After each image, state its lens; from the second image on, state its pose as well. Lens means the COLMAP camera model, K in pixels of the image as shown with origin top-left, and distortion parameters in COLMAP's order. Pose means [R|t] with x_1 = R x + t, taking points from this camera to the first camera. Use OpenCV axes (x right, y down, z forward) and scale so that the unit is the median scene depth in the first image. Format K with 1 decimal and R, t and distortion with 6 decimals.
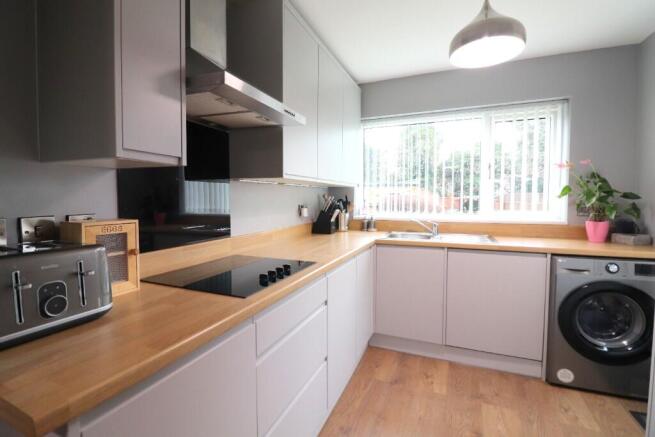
lens RADIAL K [[305.4, 0, 330.0], [0, 305.4, 217.1], [0, 0, 1]] dist [-0.004202, -0.000093]
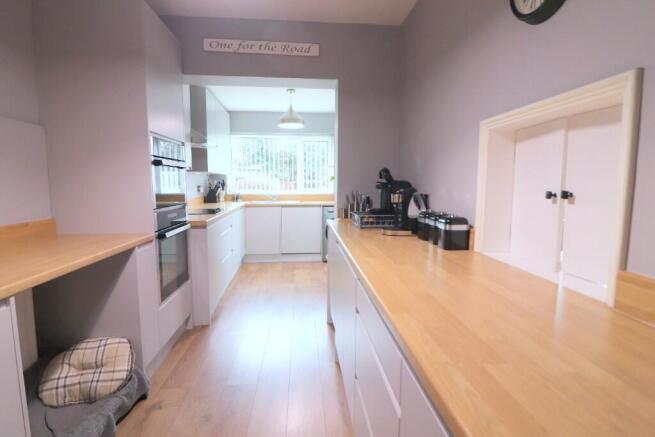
lens RADIAL K [[334.1, 0, 329.9], [0, 334.1, 219.2], [0, 0, 1]] dist [-0.001070, -0.000037]
pose [[0.885328, -0.042991, 0.462975, -0.299590], [0.021972, 0.998472, 0.050701, 0.066843], [-0.464448, -0.034714, 0.884920, -0.931801]]
